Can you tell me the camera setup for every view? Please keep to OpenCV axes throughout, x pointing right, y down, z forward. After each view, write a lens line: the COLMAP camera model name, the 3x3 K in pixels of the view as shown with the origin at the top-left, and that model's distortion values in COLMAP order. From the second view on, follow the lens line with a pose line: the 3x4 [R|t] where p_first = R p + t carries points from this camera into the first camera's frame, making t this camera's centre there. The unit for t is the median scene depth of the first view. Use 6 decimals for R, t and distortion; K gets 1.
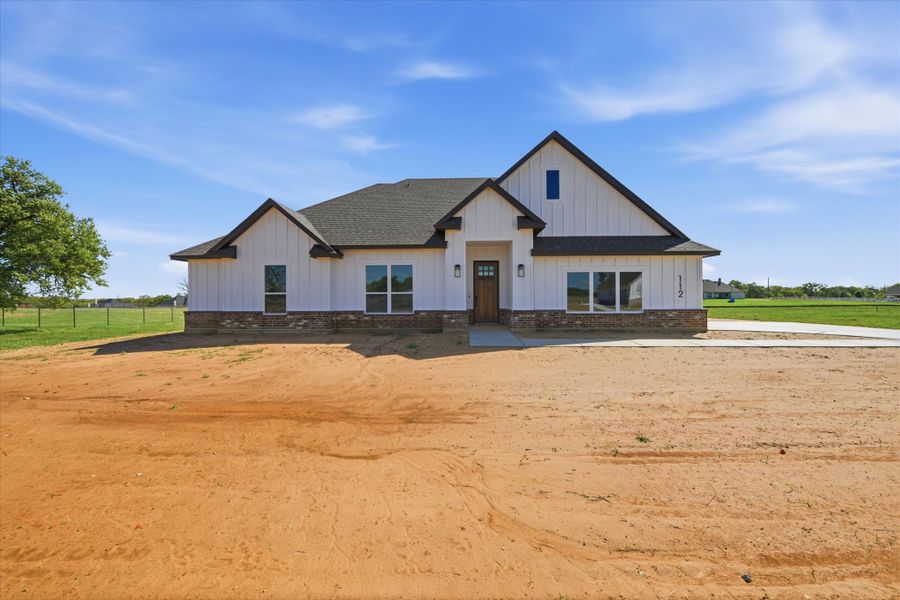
lens RADIAL K [[360.6, 0, 453.3], [0, 360.6, 298.4], [0, 0, 1]] dist [-0.006458, 0.000540]
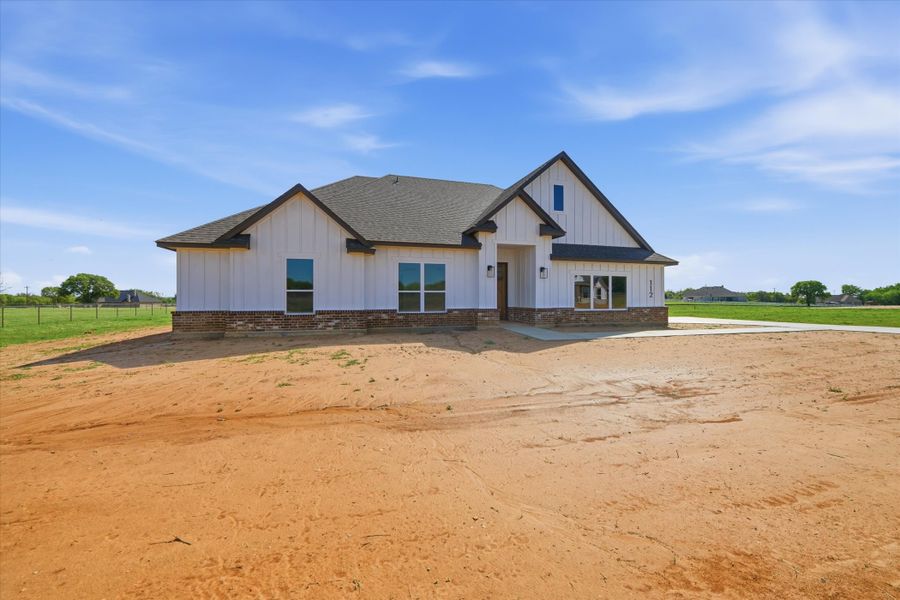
lens RADIAL K [[360.6, 0, 453.3], [0, 360.6, 298.4], [0, 0, 1]] dist [-0.006458, 0.000540]
pose [[0.946074, 0.004357, 0.323921, -0.426016], [-0.004424, 0.999990, -0.000531, 0.004064], [-0.323920, -0.000931, 0.946084, 0.032083]]
